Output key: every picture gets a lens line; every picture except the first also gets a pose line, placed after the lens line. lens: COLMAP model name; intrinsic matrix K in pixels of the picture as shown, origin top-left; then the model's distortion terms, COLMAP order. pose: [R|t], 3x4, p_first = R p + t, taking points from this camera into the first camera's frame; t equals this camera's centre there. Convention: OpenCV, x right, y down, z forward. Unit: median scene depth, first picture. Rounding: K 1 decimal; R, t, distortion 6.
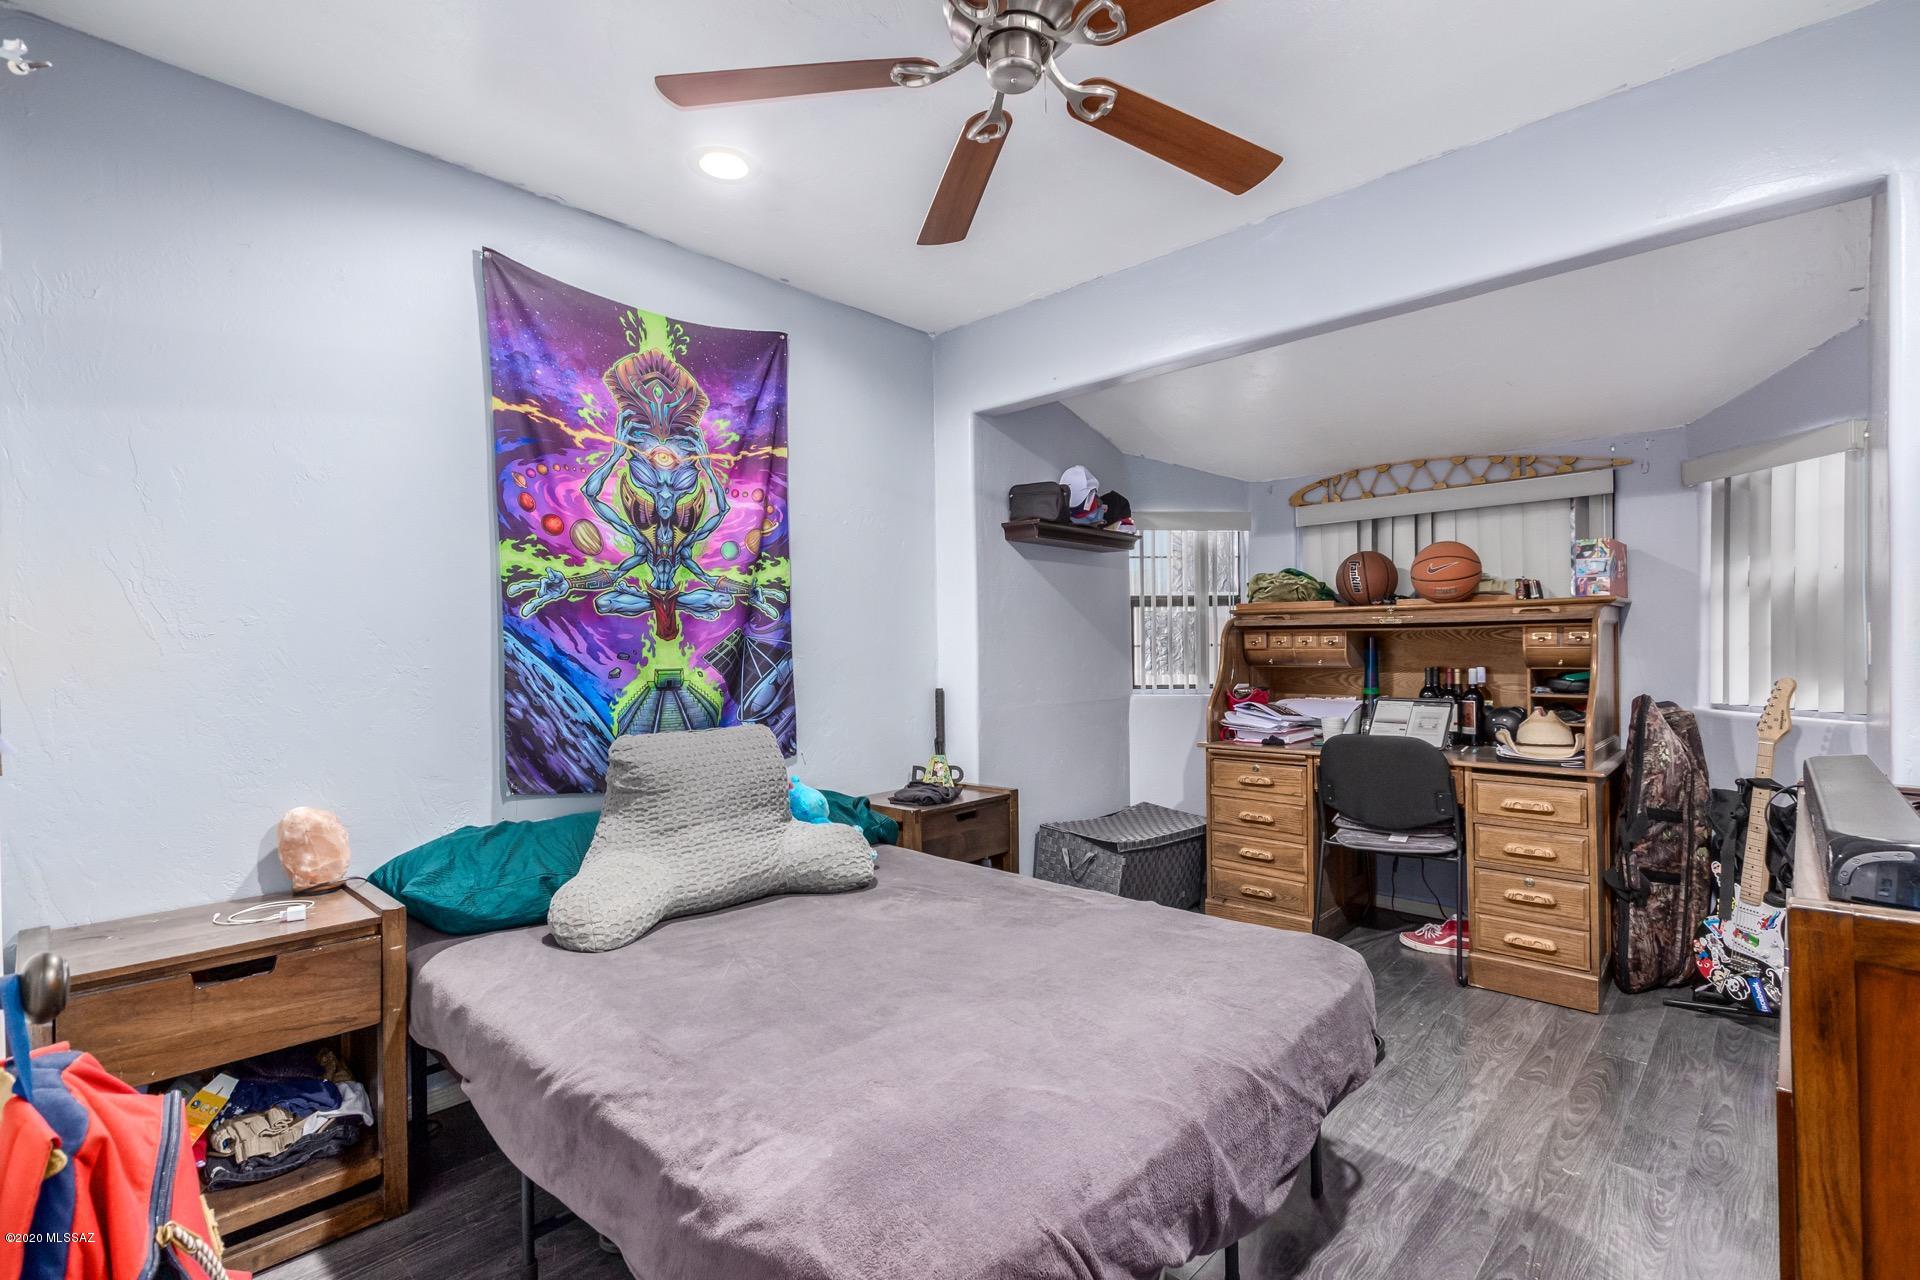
lens RADIAL K [[880.1, 0, 959.7], [0, 880.1, 643.5], [0, 0, 1]] dist [0.008349, -0.004347]
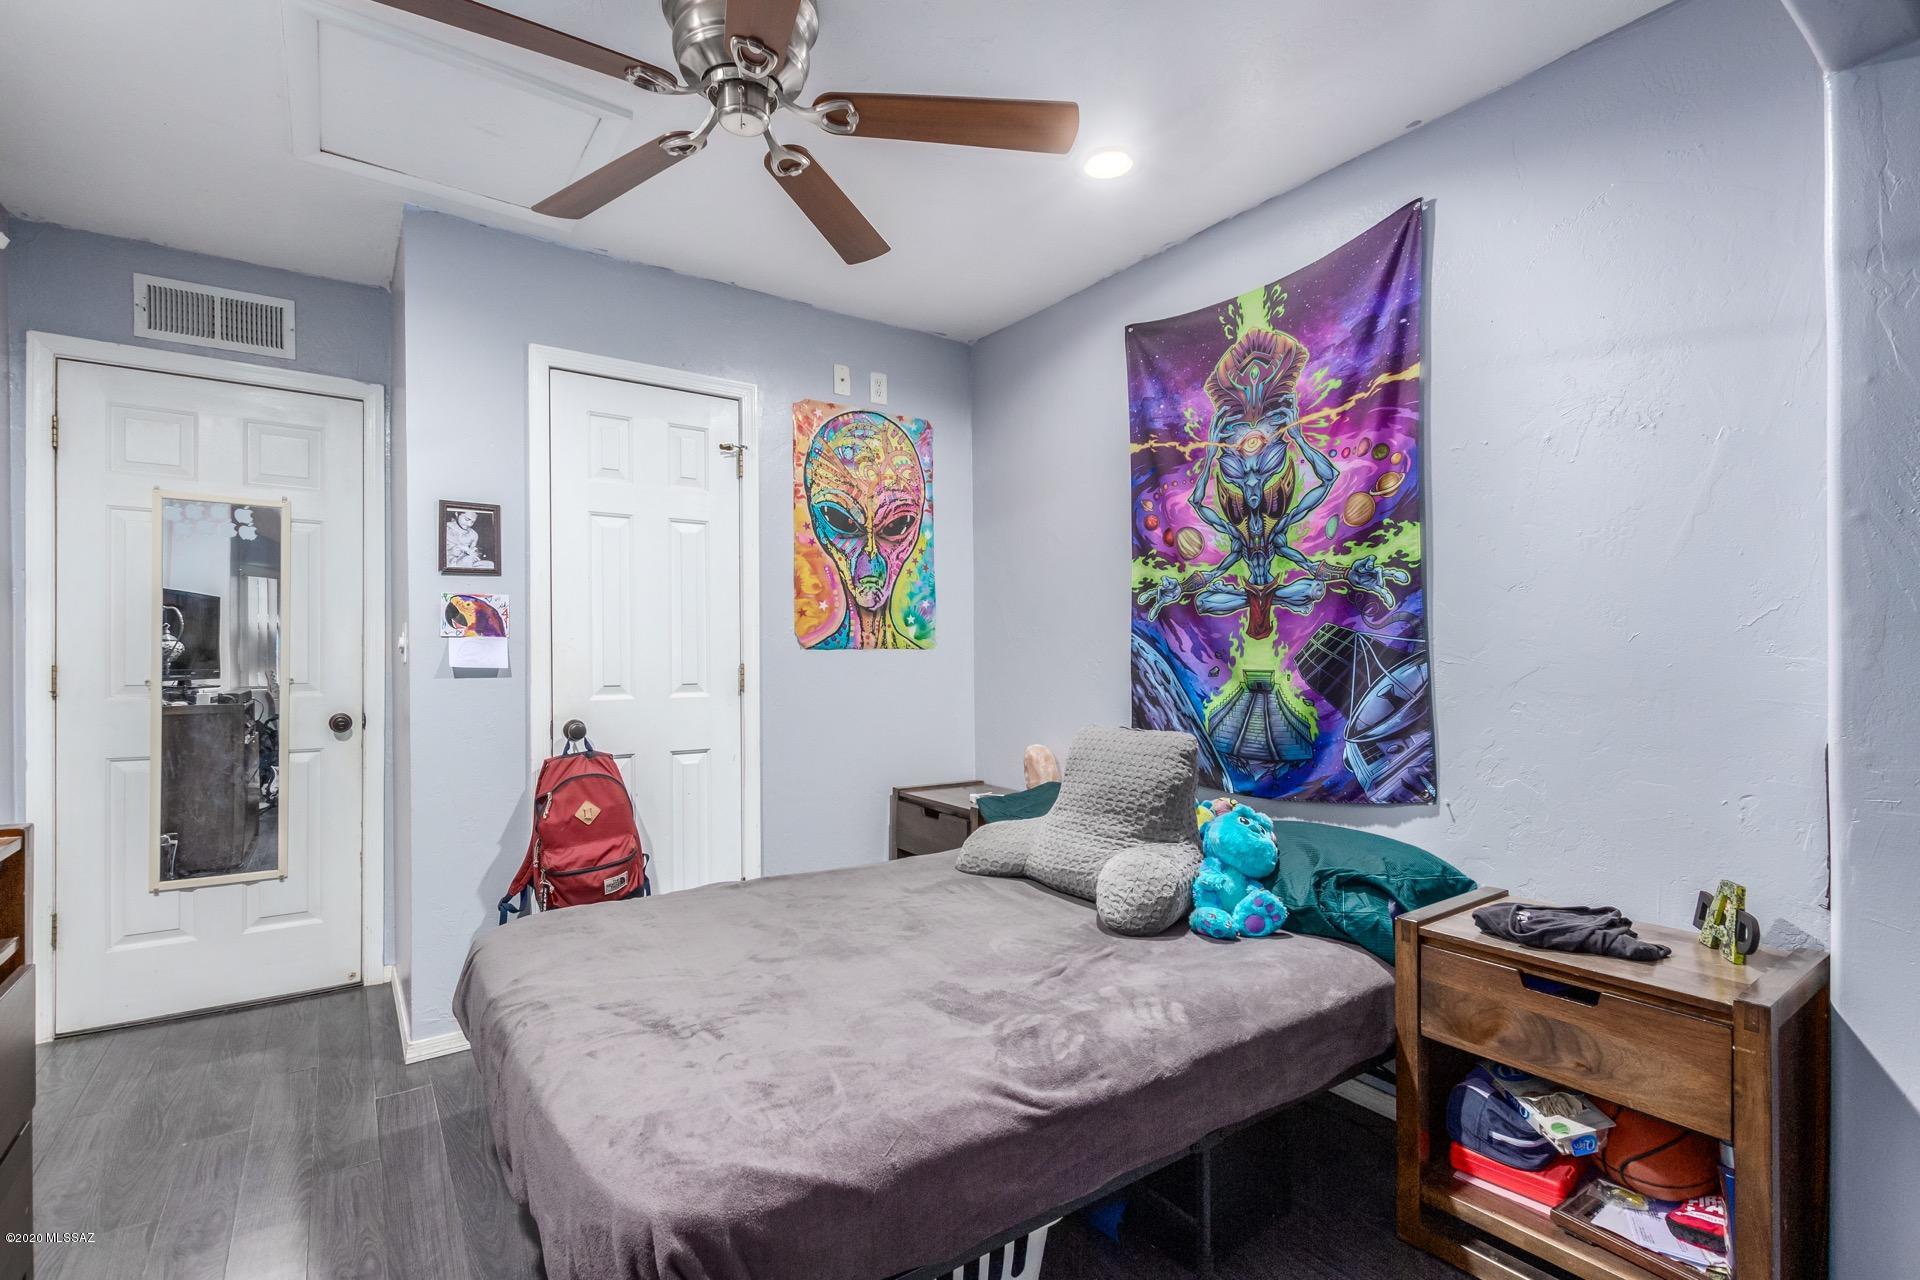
lens RADIAL K [[880.1, 0, 952.0], [0, 880.1, 650.1], [0, 0, 1]] dist [0.008349, -0.004347]
pose [[-0.202549, 0.009868, -0.979222, 0.639585], [0.006512, 0.999941, 0.008730, -0.002092], [0.979250, -0.004608, -0.202601, 0.873286]]
